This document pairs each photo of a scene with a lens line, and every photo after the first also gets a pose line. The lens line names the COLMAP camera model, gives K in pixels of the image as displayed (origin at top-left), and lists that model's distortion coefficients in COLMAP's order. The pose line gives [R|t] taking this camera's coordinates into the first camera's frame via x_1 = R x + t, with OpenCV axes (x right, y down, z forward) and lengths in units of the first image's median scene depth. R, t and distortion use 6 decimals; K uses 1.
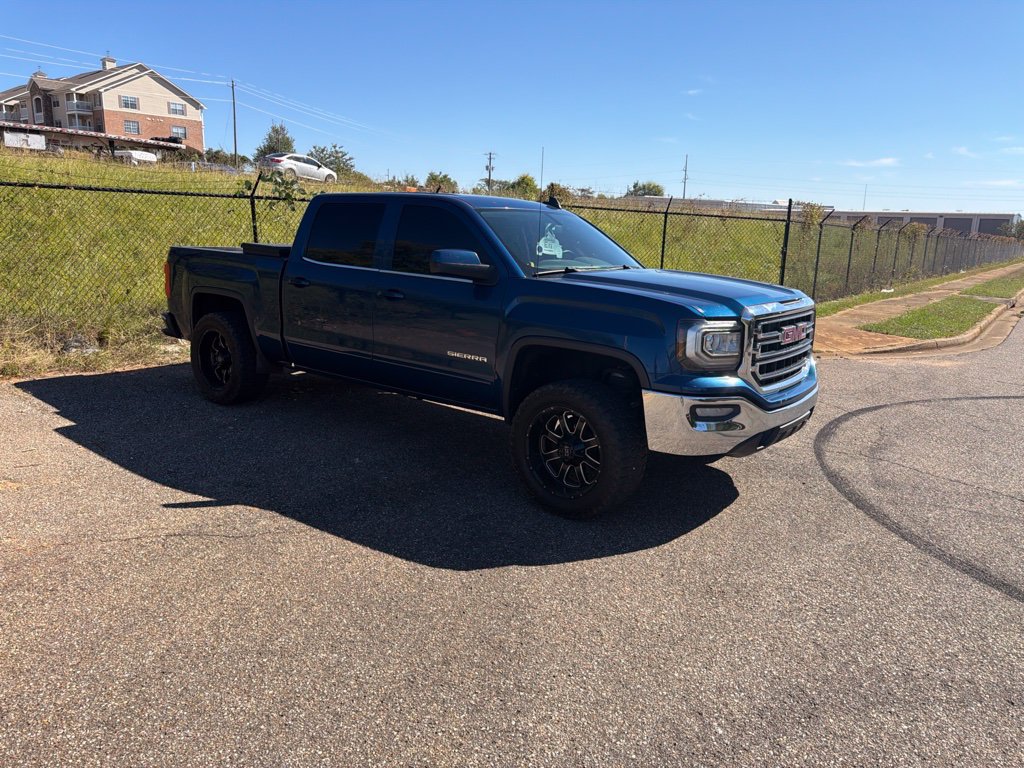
lens RADIAL K [[722.9, 0, 509.4], [0, 722.9, 374.4], [0, 0, 1]] dist [0.030257, -0.033267]
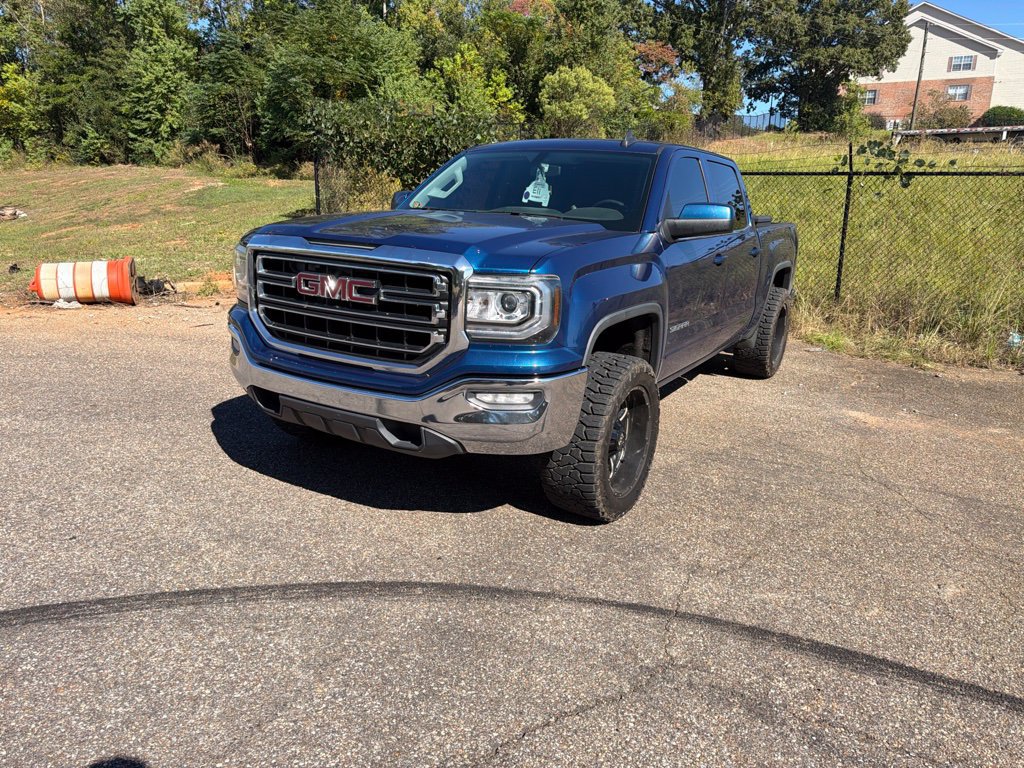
lens RADIAL K [[722.9, 0, 508.6], [0, 722.9, 385.6], [0, 0, 1]] dist [0.030257, -0.033267]
pose [[0.126470, 0.216387, -0.968082, 0.910757], [-0.229292, 0.955865, 0.183701, -0.108647], [0.965106, 0.198741, 0.170504, 0.865375]]
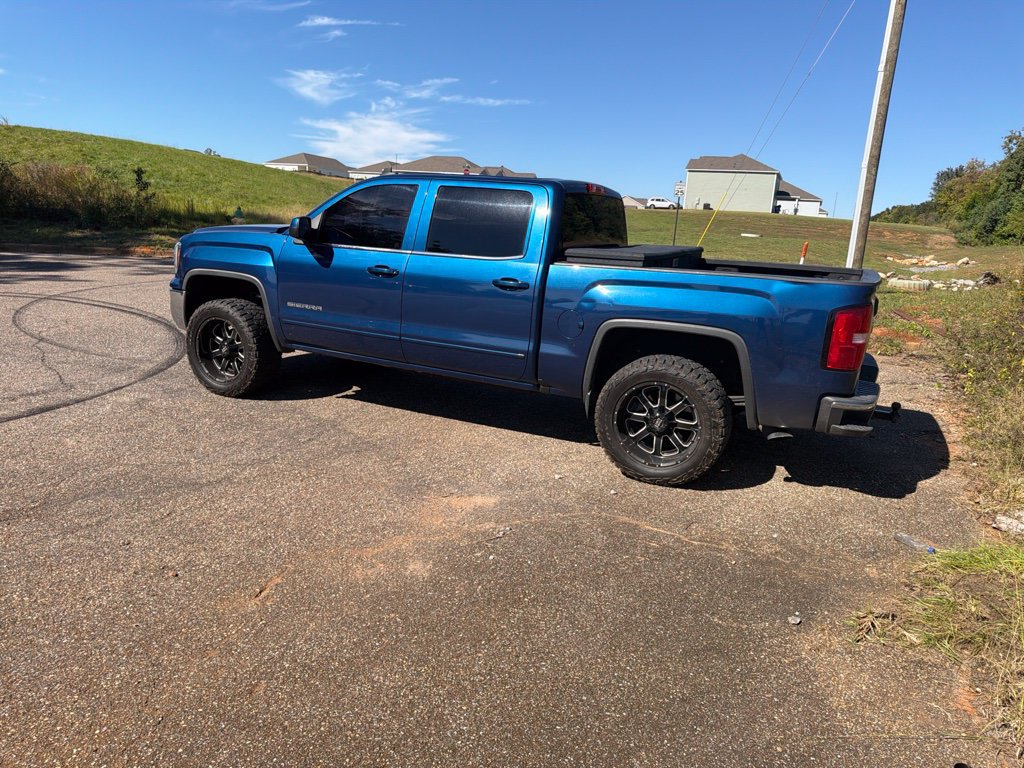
lens RADIAL K [[722.9, 0, 507.3], [0, 722.9, 383.4], [0, 0, 1]] dist [0.030257, -0.033267]
pose [[-0.973765, -0.044386, -0.223183, 0.118376], [-0.133370, 0.905999, 0.401719, -0.430170], [0.184373, 0.420946, -0.888150, 2.196436]]
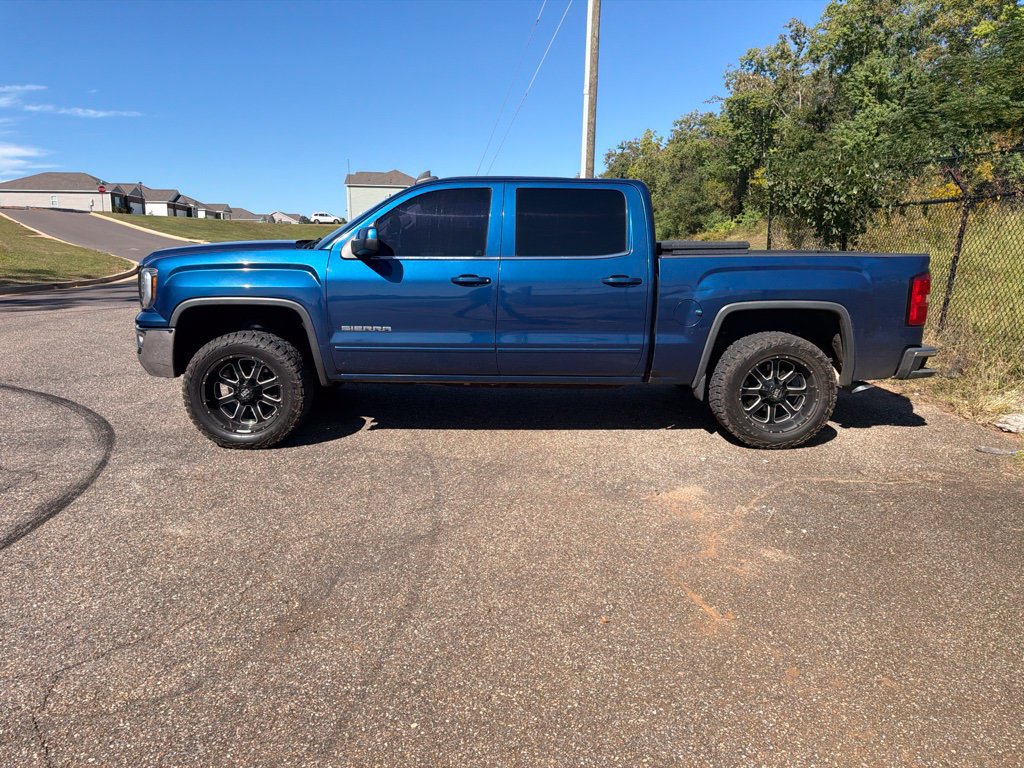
lens RADIAL K [[722.9, 0, 506.4], [0, 722.9, 374.6], [0, 0, 1]] dist [0.030257, -0.033267]
pose [[-0.778206, 0.069530, -0.624148, 0.615912], [-0.161128, 0.938478, 0.305446, -0.324978], [0.606987, 0.338268, -0.719125, 1.952135]]
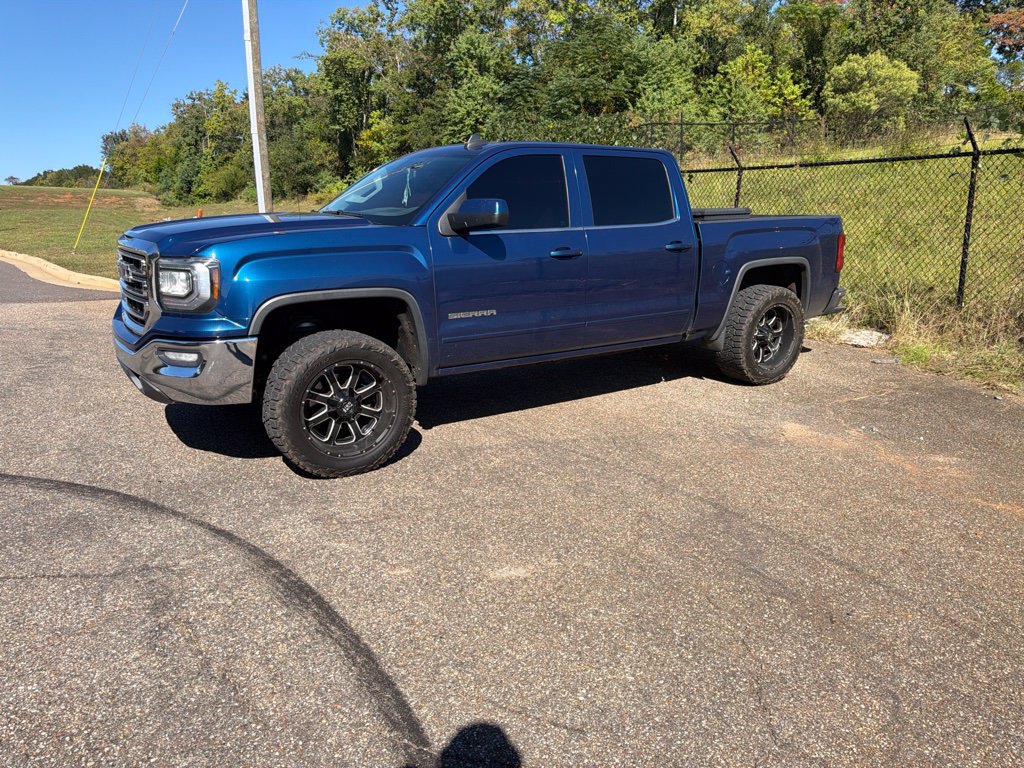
lens RADIAL K [[722.9, 0, 509.3], [0, 722.9, 374.7], [0, 0, 1]] dist [0.030257, -0.033267]
pose [[-0.316712, 0.182598, -0.930780, 0.933810], [-0.196659, 0.947331, 0.252761, -0.218323], [0.927911, 0.263099, -0.264122, 1.431894]]
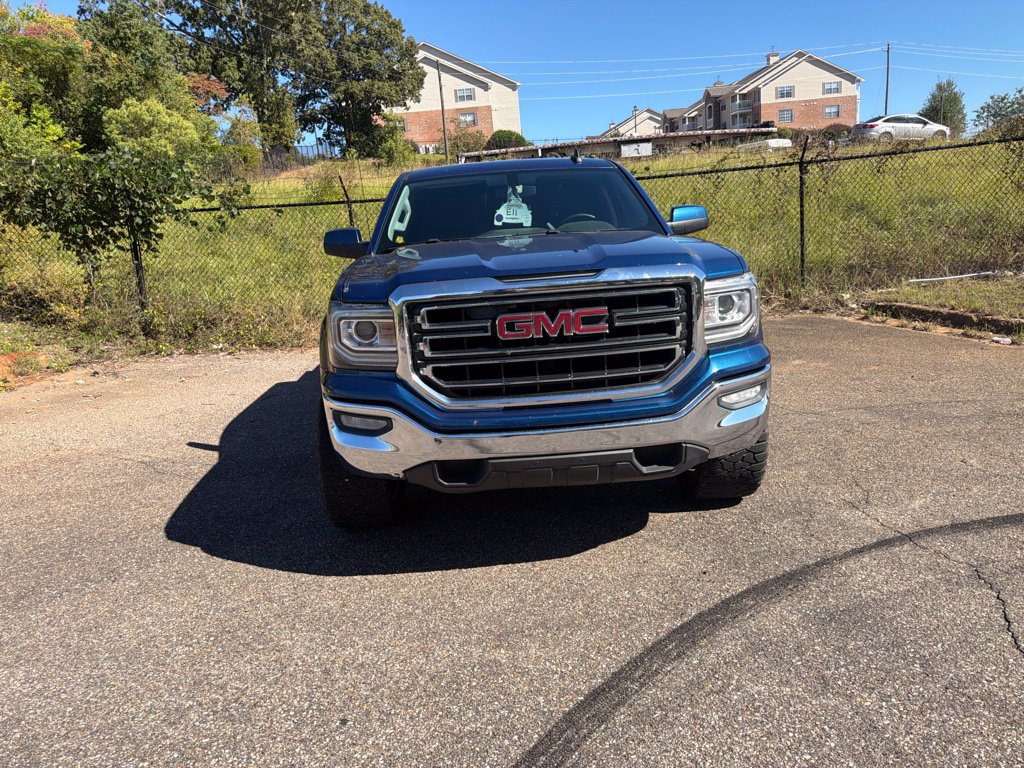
lens RADIAL K [[722.9, 0, 507.5], [0, 722.9, 382.4], [0, 0, 1]] dist [0.030257, -0.033267]
pose [[0.649035, 0.084073, -0.756099, 0.695515], [-0.057667, 0.996452, 0.061298, -0.033514], [0.758570, 0.003817, 0.651580, 0.450247]]
